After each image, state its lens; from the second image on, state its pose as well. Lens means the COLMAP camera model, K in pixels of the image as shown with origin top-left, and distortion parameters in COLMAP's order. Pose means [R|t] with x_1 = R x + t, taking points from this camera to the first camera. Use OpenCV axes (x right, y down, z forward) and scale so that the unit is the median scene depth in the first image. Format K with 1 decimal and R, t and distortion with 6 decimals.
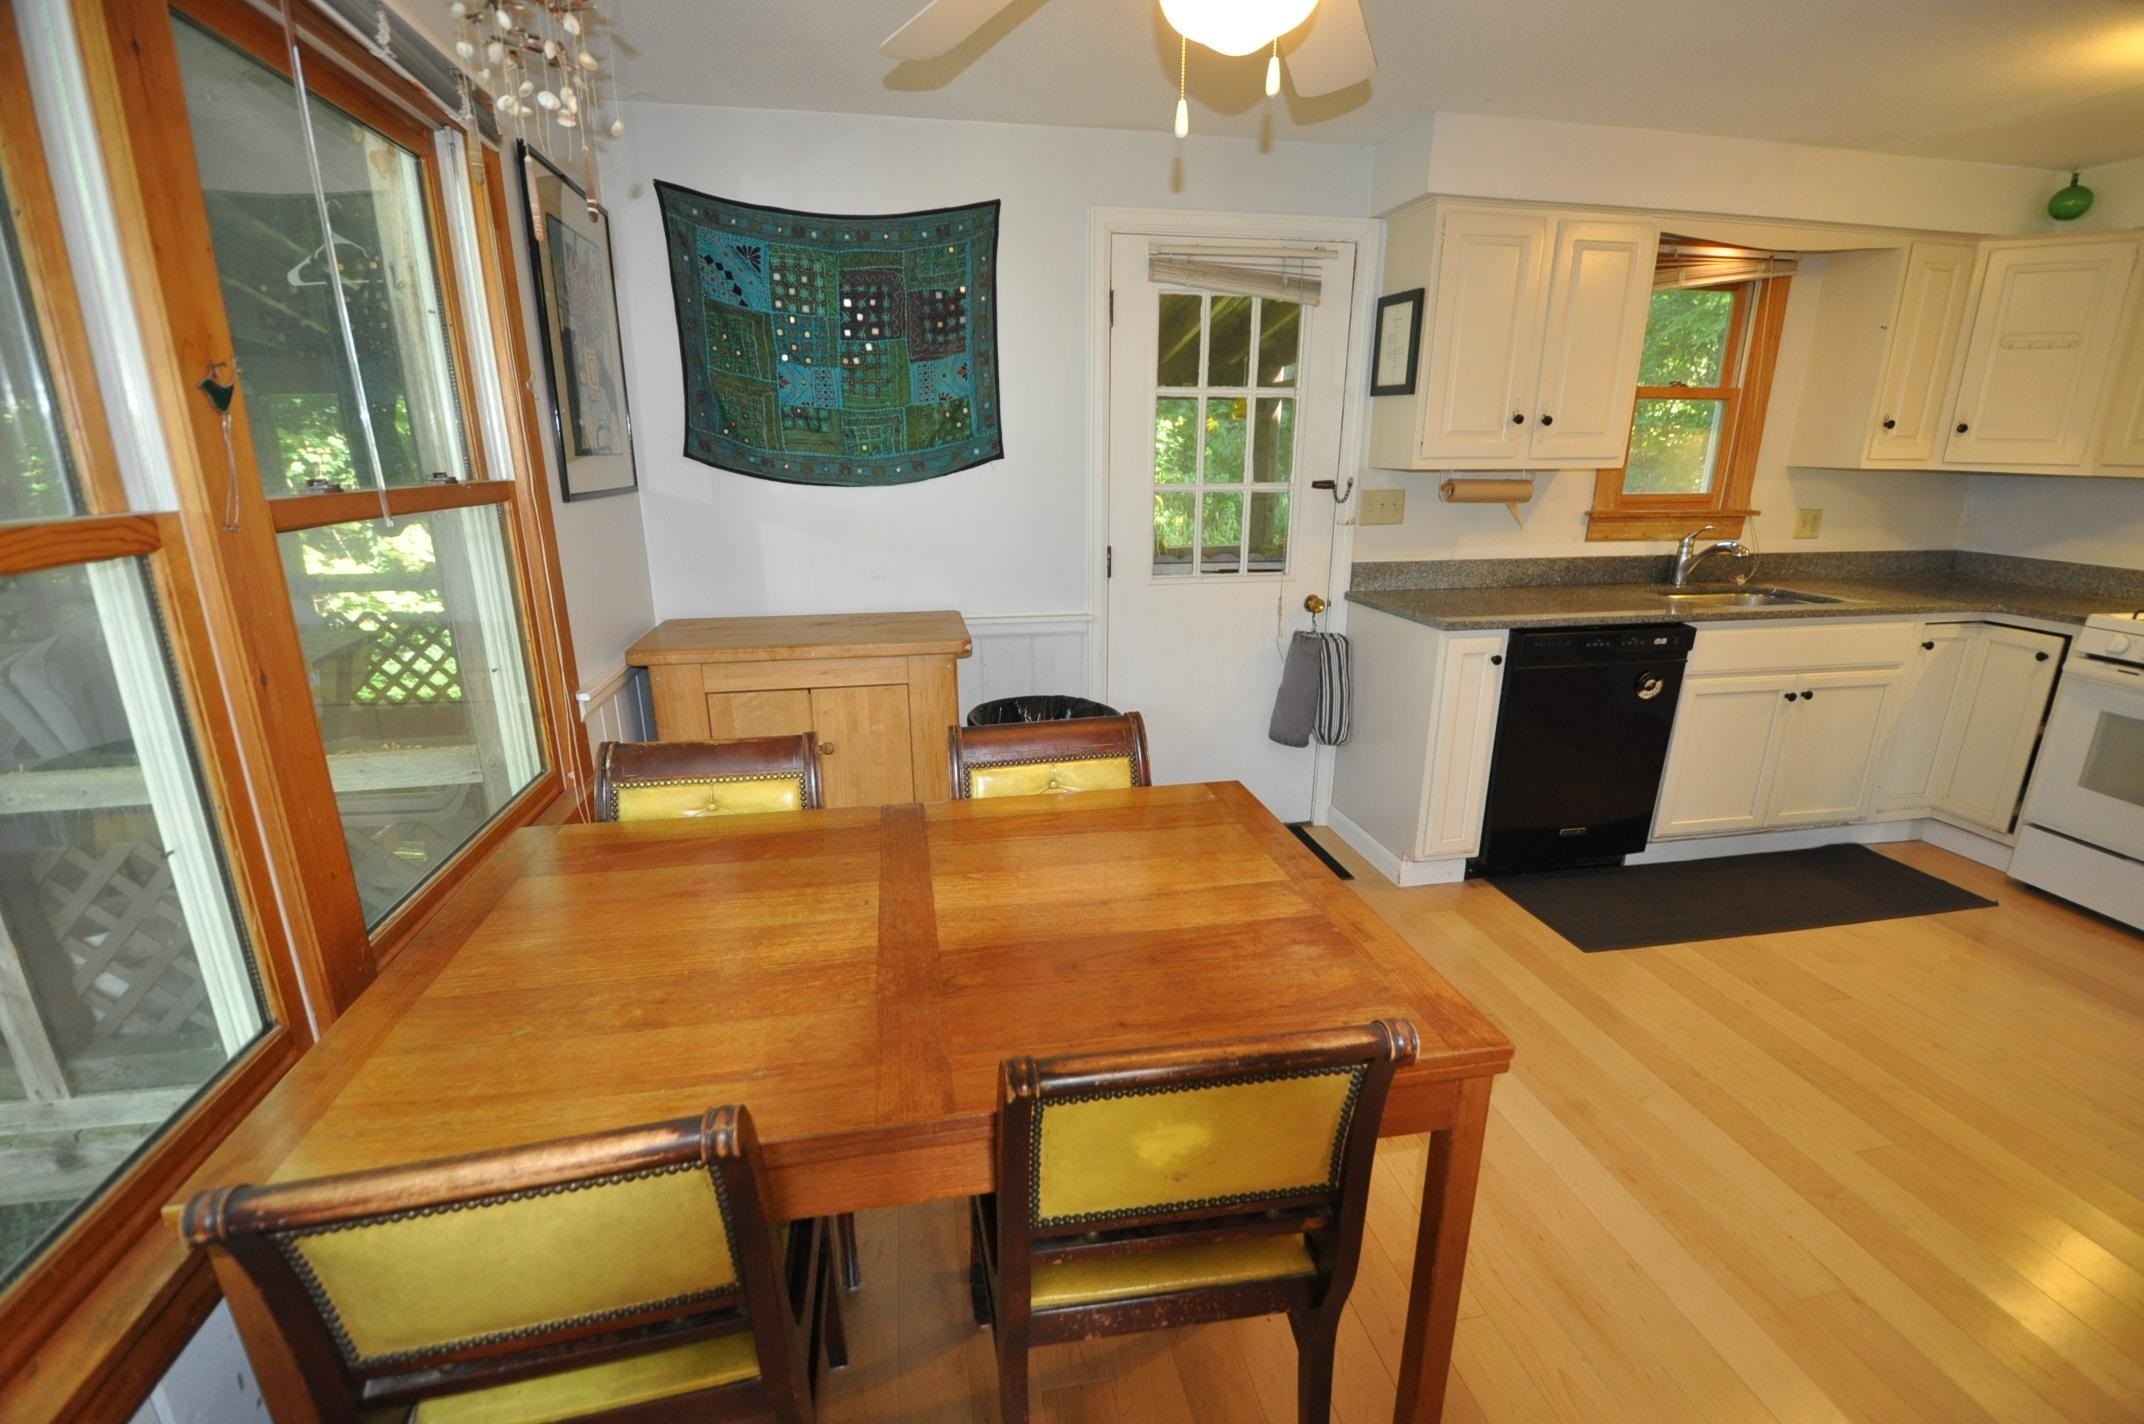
lens RADIAL K [[934.2, 0, 1073.2], [0, 934.2, 736.9], [0, 0, 1]] dist [0.019890, -0.026122]
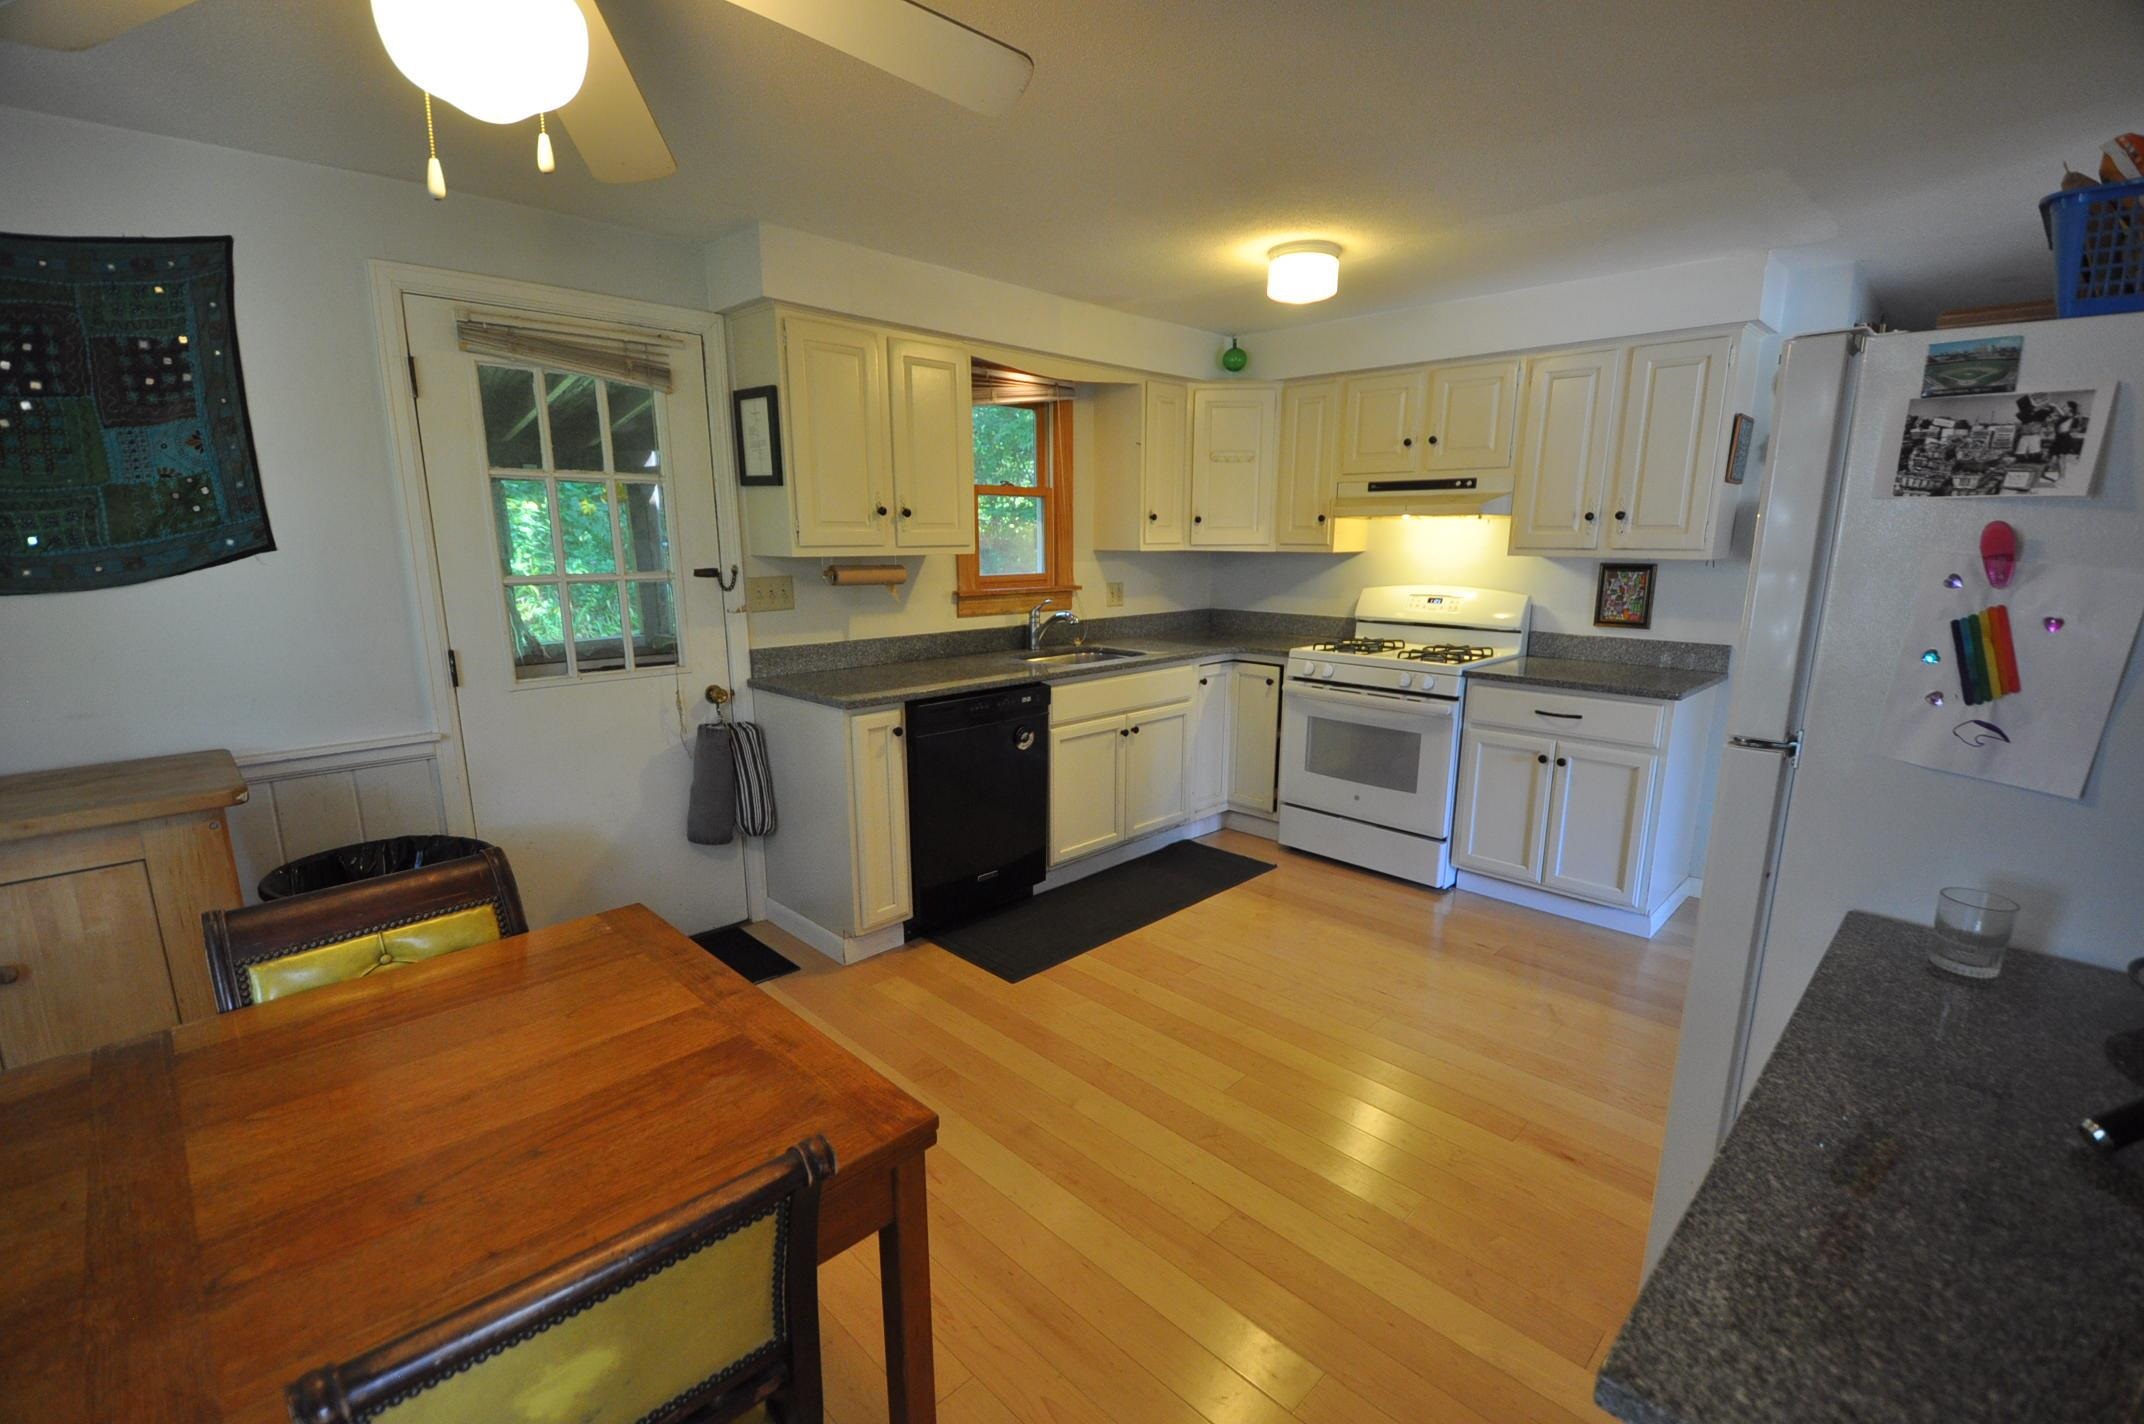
lens RADIAL K [[934.2, 0, 1073.2], [0, 934.2, 736.9], [0, 0, 1]] dist [0.019890, -0.026122]
pose [[0.825976, -0.119126, 0.550974, 0.028389], [0.164702, 0.985765, -0.033777, -0.007173], [-0.539107, 0.118646, 0.833838, 0.006245]]
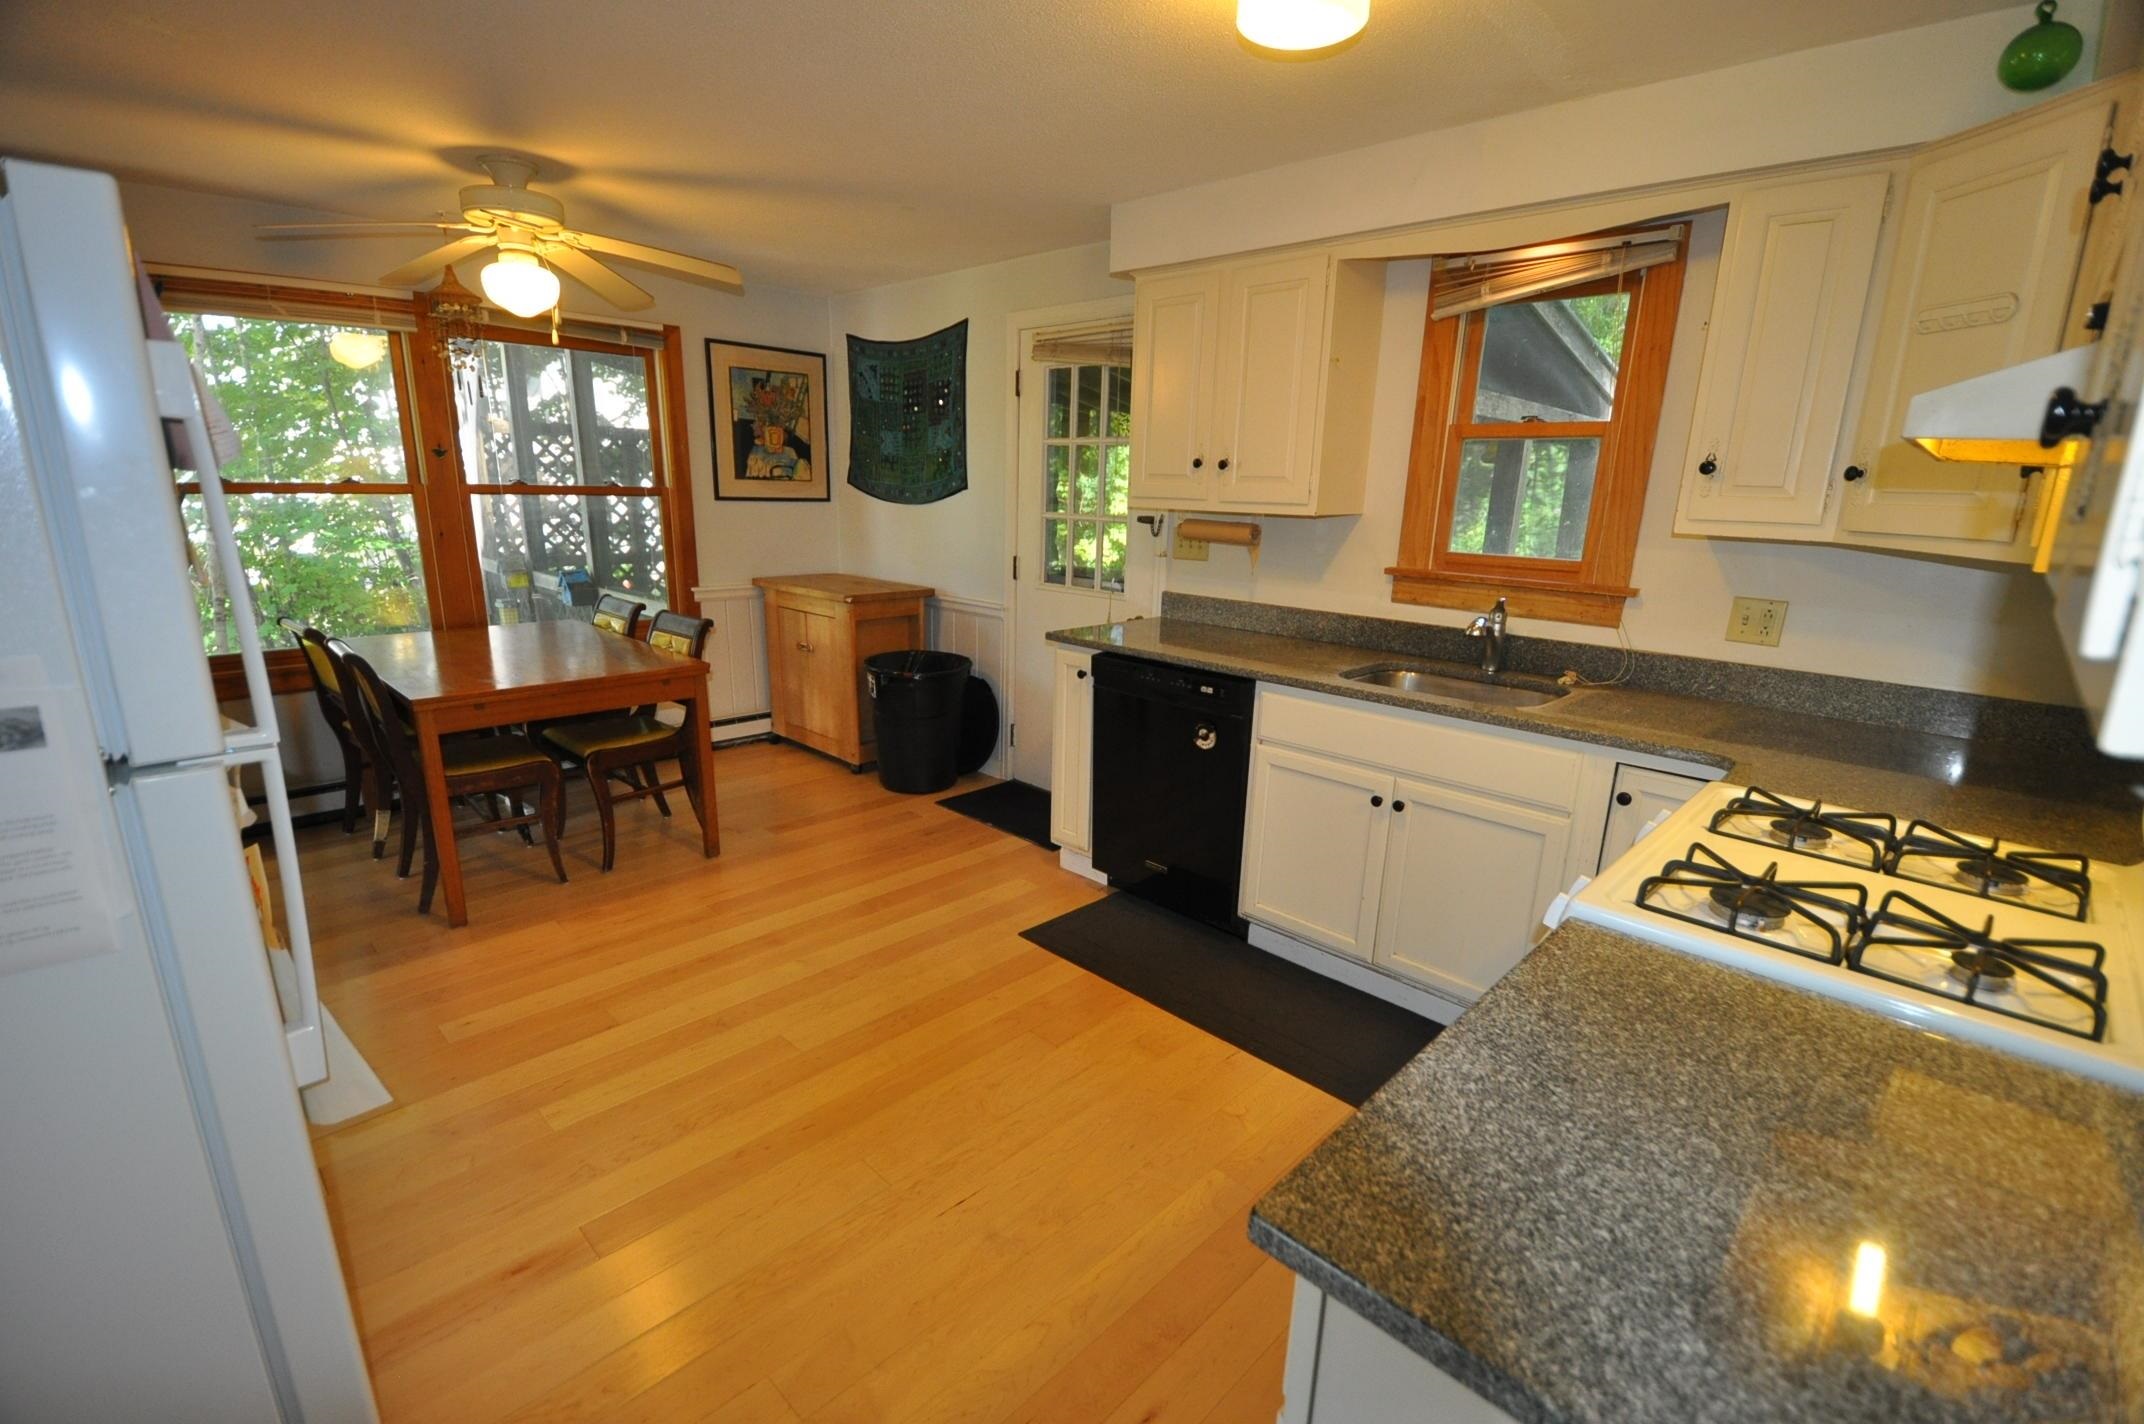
lens RADIAL K [[934.2, 0, 1073.2], [0, 934.2, 736.9], [0, 0, 1]] dist [0.019890, -0.026122]
pose [[0.574439, 0.229907, -0.785597, 1.270183], [-0.265839, 0.960120, 0.086596, -0.098792], [0.774177, 0.159098, 0.612648, 0.300835]]
